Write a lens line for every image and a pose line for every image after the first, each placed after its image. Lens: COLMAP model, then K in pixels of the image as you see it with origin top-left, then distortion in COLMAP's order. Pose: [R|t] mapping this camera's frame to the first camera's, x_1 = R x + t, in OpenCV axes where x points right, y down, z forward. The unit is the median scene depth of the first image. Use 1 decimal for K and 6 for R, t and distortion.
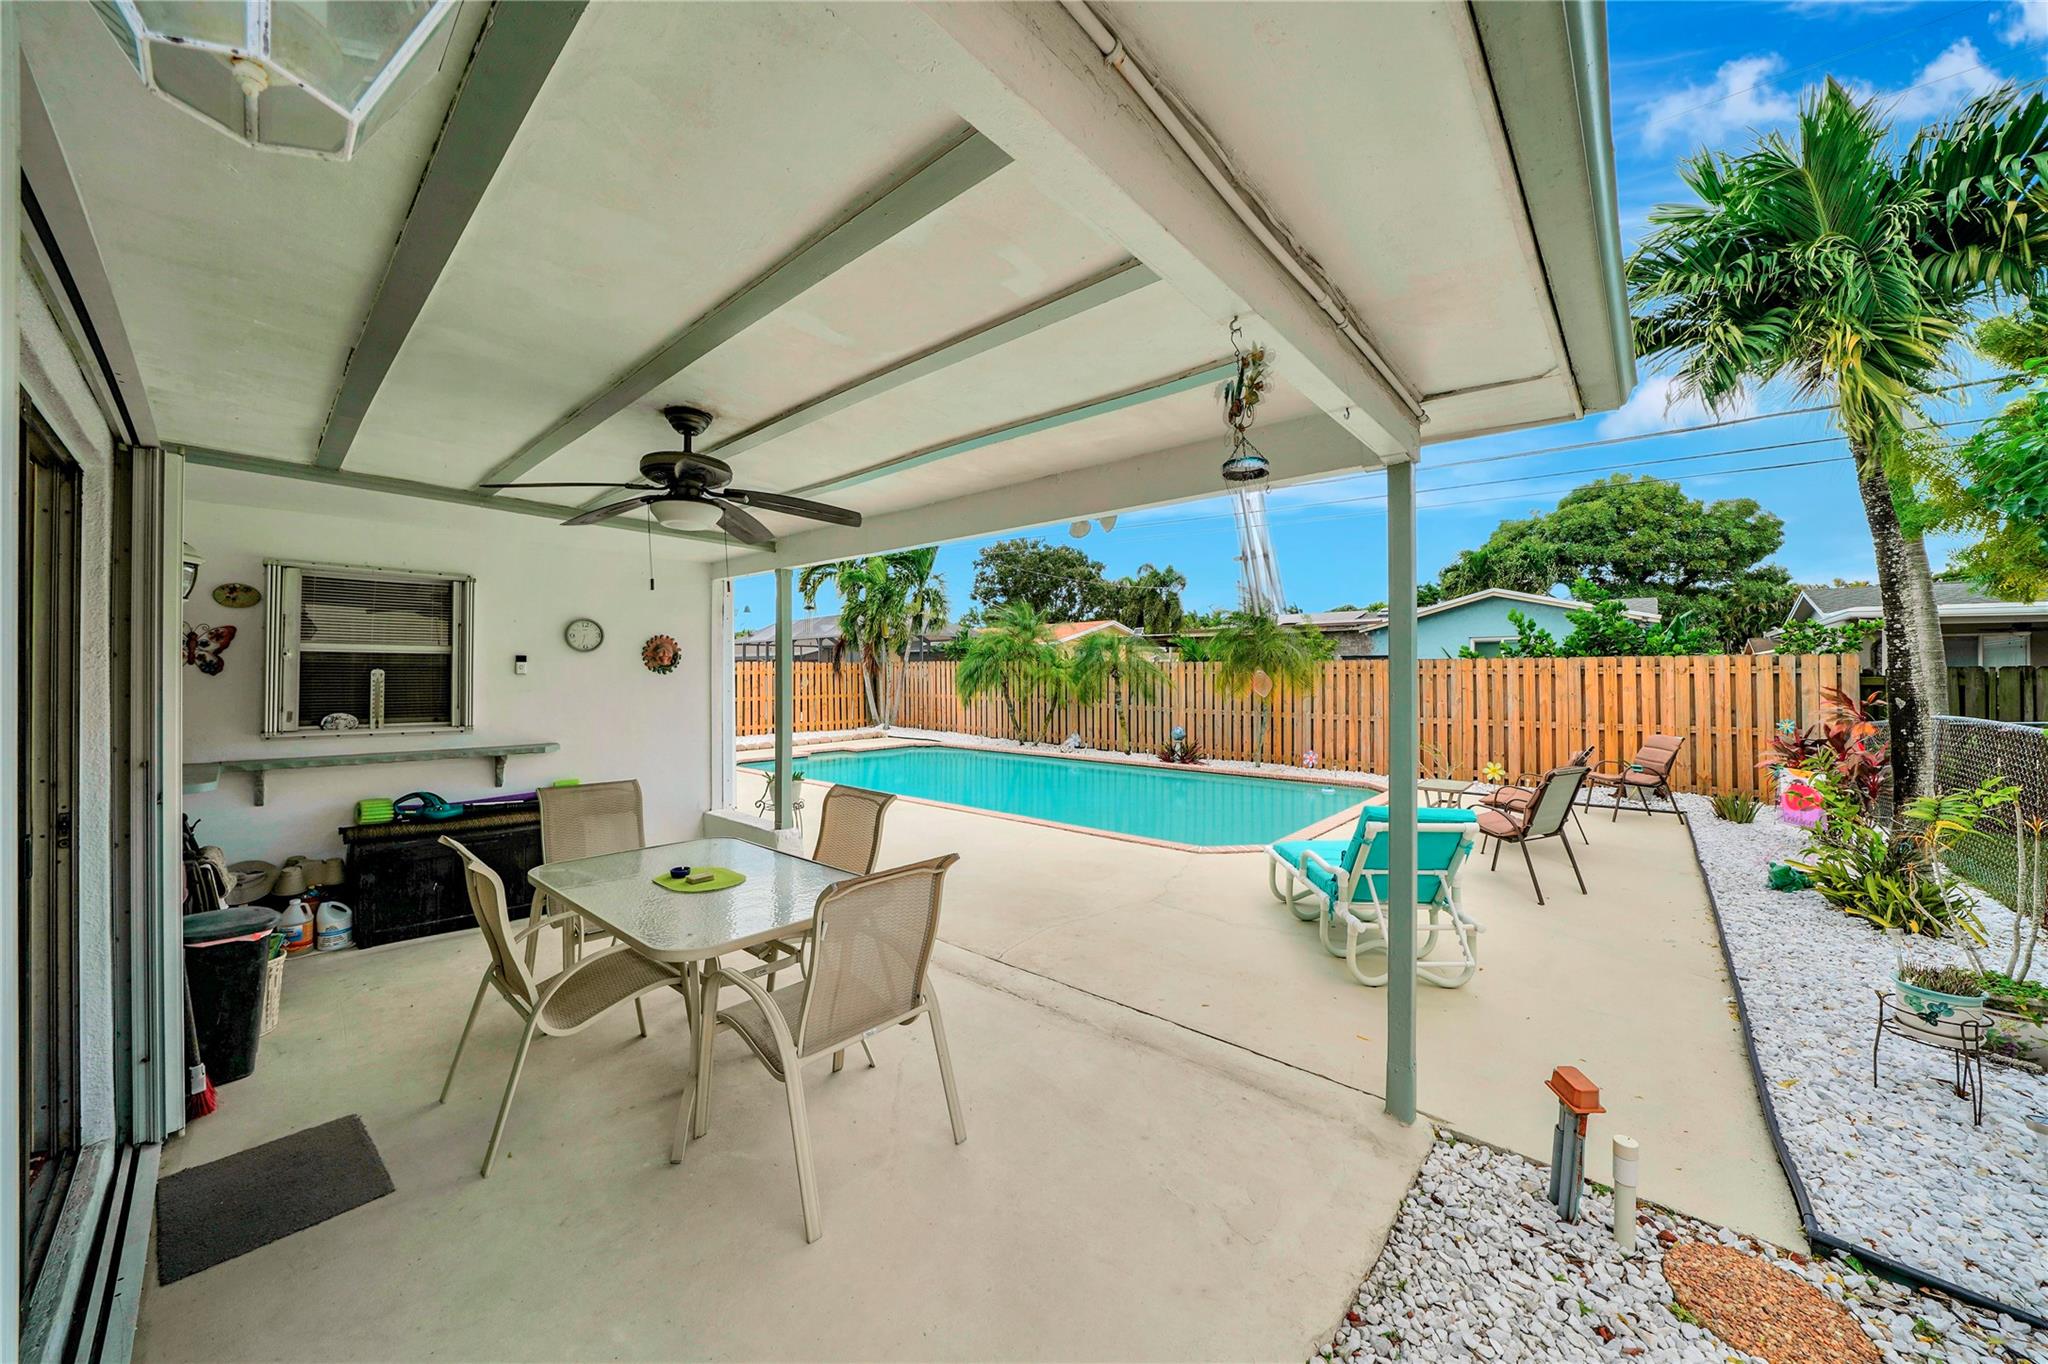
lens RADIAL K [[723.7, 0, 1023.2], [0, 723.7, 664.9], [0, 0, 1]] dist [-0.005678, 0.000205]
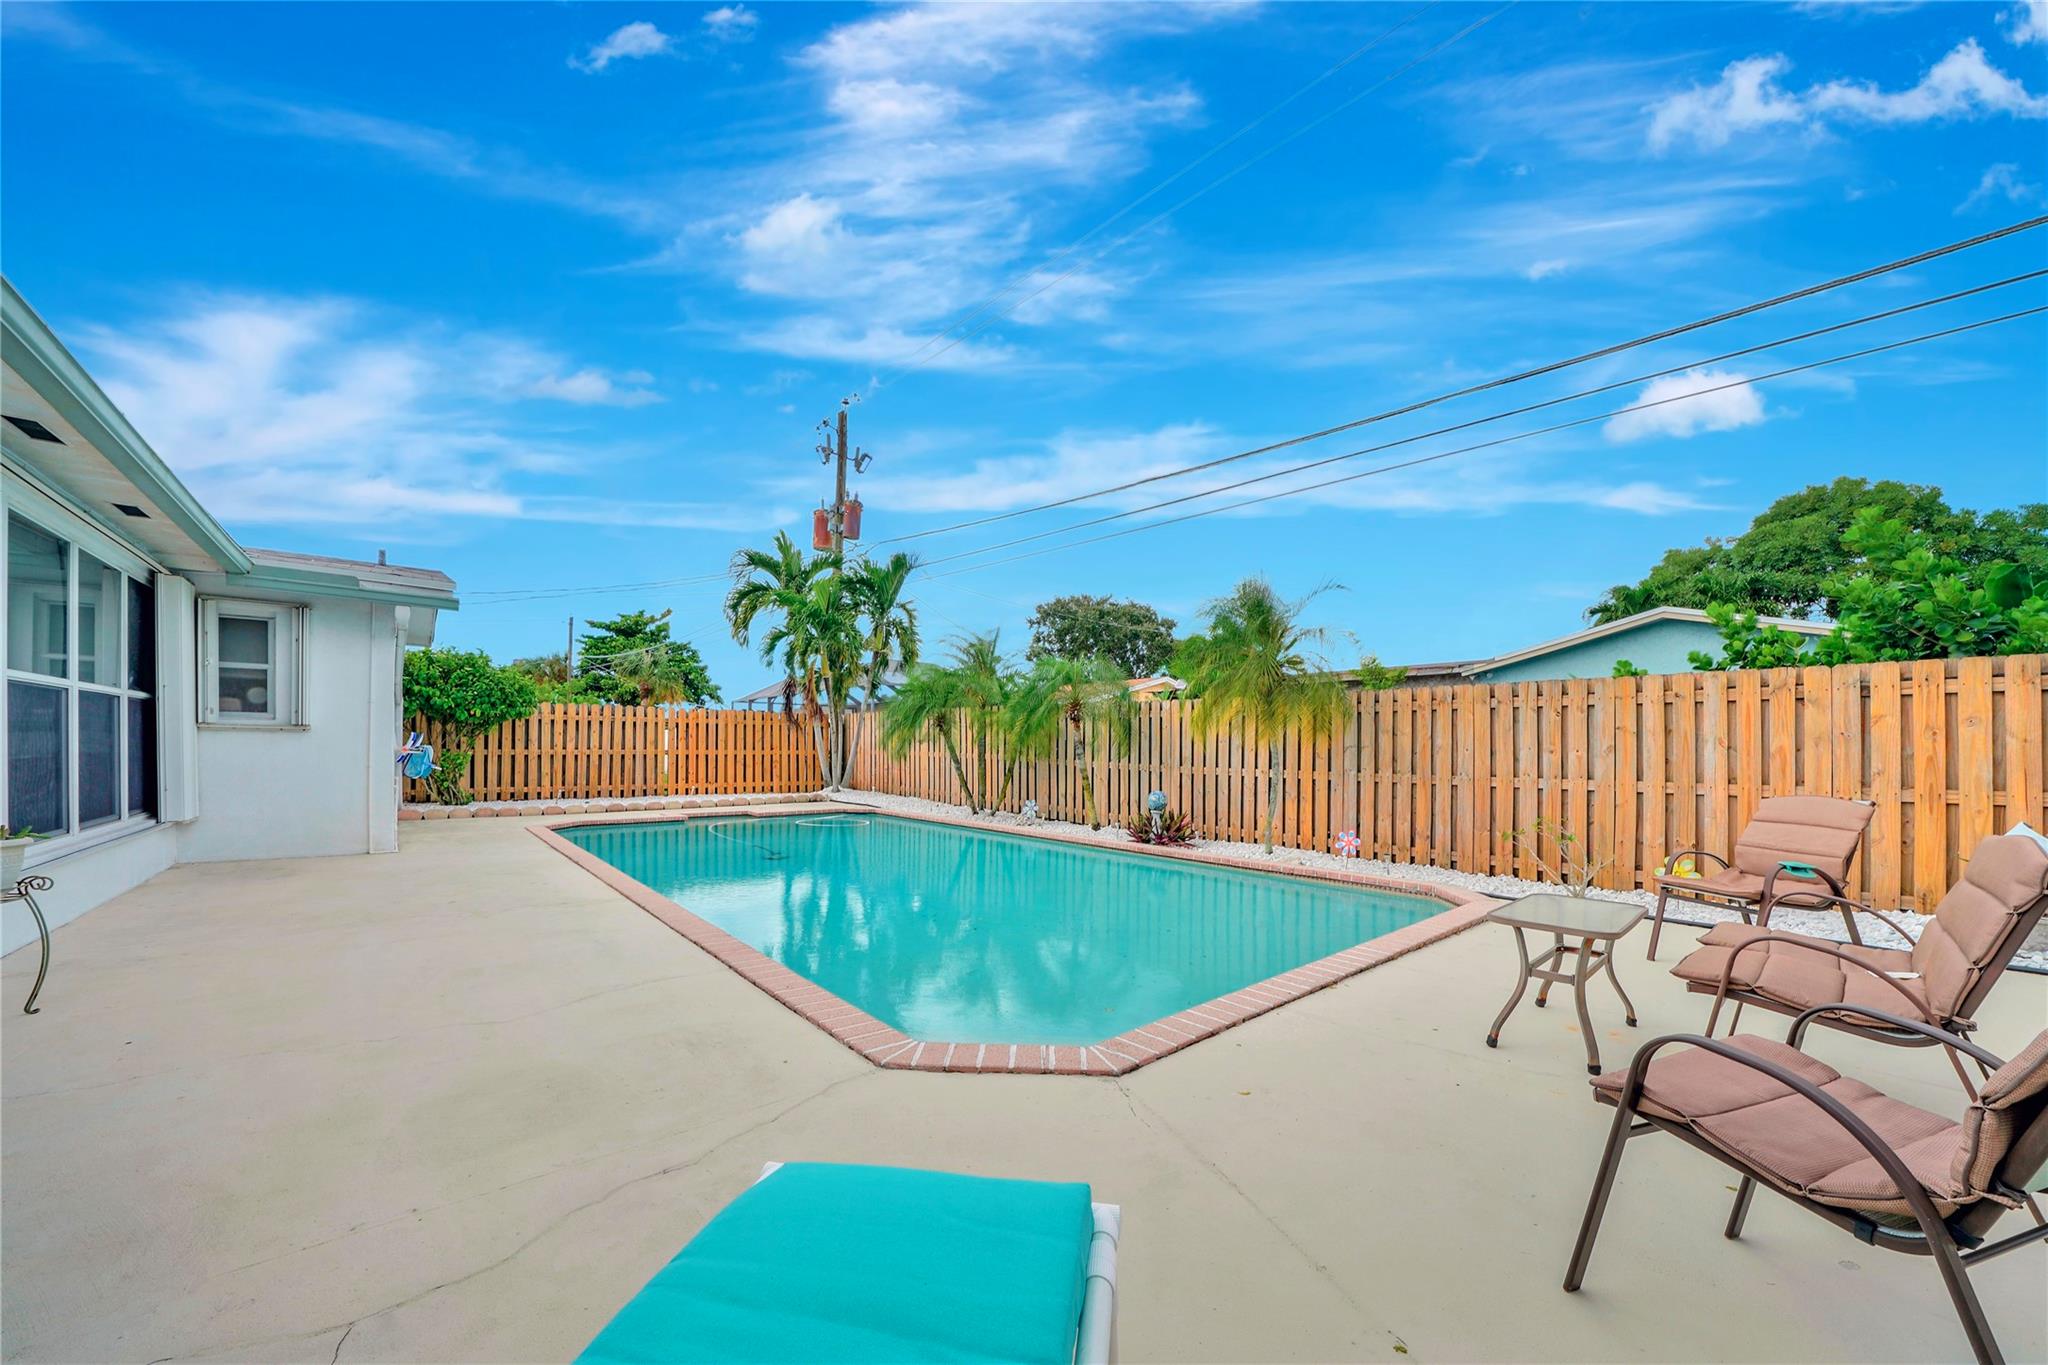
lens RADIAL K [[723.7, 0, 1037.9], [0, 723.7, 746.5], [0, 0, 1]] dist [-0.005678, 0.000205]
pose [[0.992055, 0.012629, -0.125171, 0.169299], [-0.012194, 0.999917, 0.004246, 0.038340], [0.125215, -0.002686, 0.992126, 0.281363]]
